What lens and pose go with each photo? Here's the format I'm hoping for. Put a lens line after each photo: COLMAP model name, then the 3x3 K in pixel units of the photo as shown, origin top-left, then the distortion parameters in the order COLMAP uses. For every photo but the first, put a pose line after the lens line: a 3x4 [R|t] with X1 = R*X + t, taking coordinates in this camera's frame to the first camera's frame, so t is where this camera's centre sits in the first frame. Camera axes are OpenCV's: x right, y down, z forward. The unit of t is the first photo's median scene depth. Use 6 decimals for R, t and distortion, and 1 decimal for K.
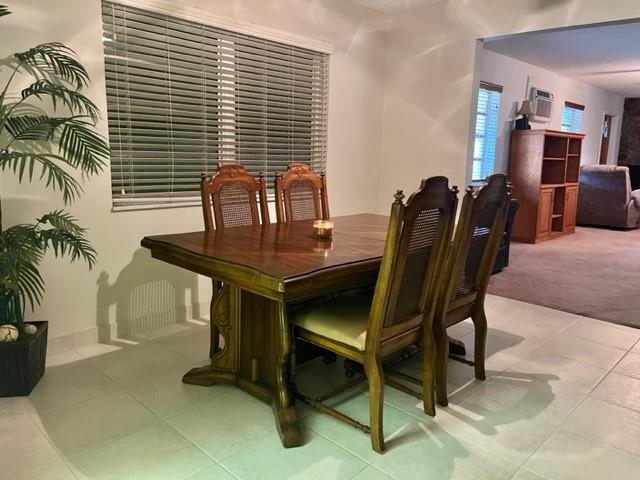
lens RADIAL K [[493.1, 0, 319.7], [0, 493.1, 241.7], [0, 0, 1]] dist [0.041861, -0.063593]
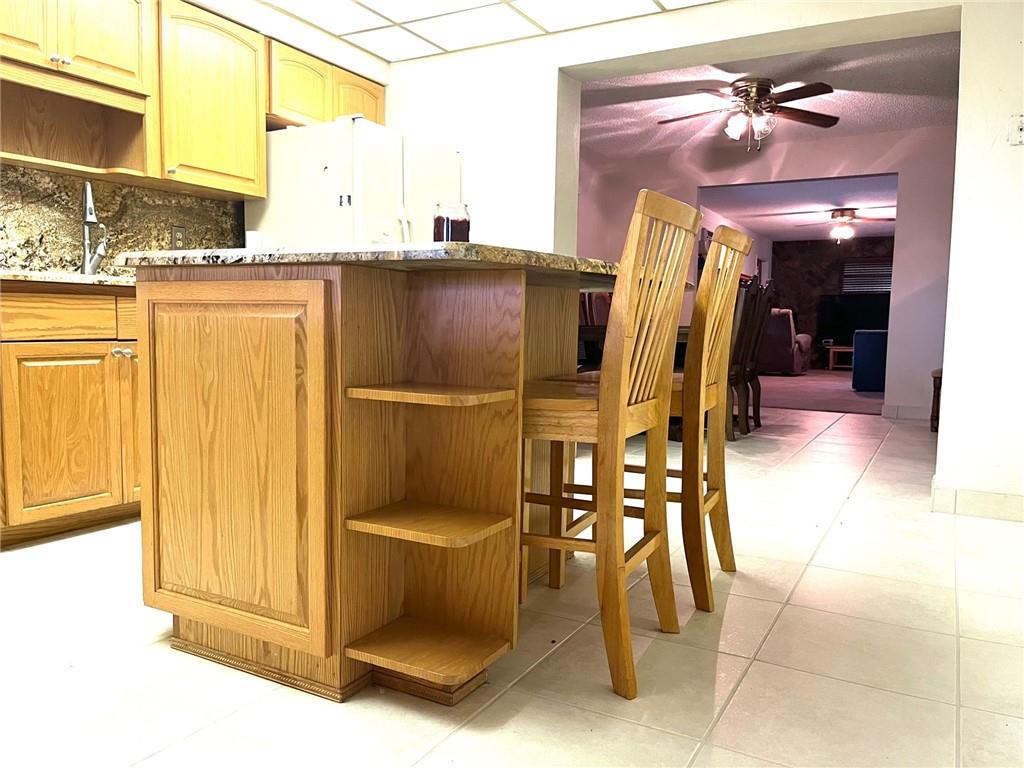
lens RADIAL K [[789.0, 0, 511.9], [0, 789.0, 383.4], [0, 0, 1]] dist [0.041861, -0.063593]
pose [[0.963900, -0.025502, 0.265041, -0.318819], [0.052473, 0.994076, -0.095184, 0.110746], [-0.261043, 0.105656, 0.959528, -0.332289]]
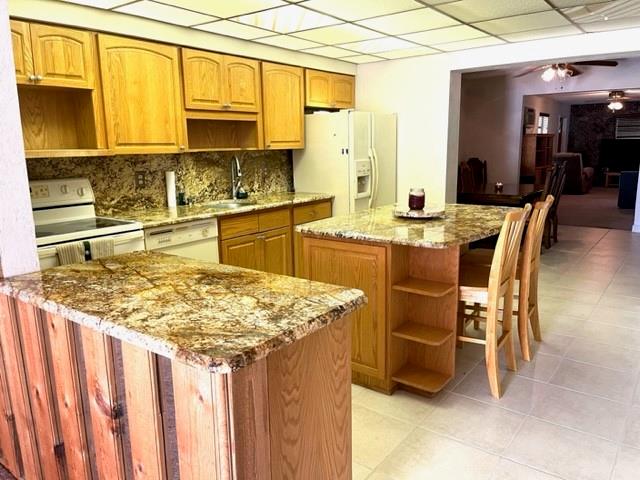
lens RADIAL K [[493.1, 0, 319.4], [0, 493.1, 241.7], [0, 0, 1]] dist [0.041861, -0.063593]
pose [[0.991273, -0.061956, 0.116356, -0.393502], [0.060493, 0.998039, 0.016070, 0.052190], [-0.117124, -0.008891, 0.993078, -0.460824]]
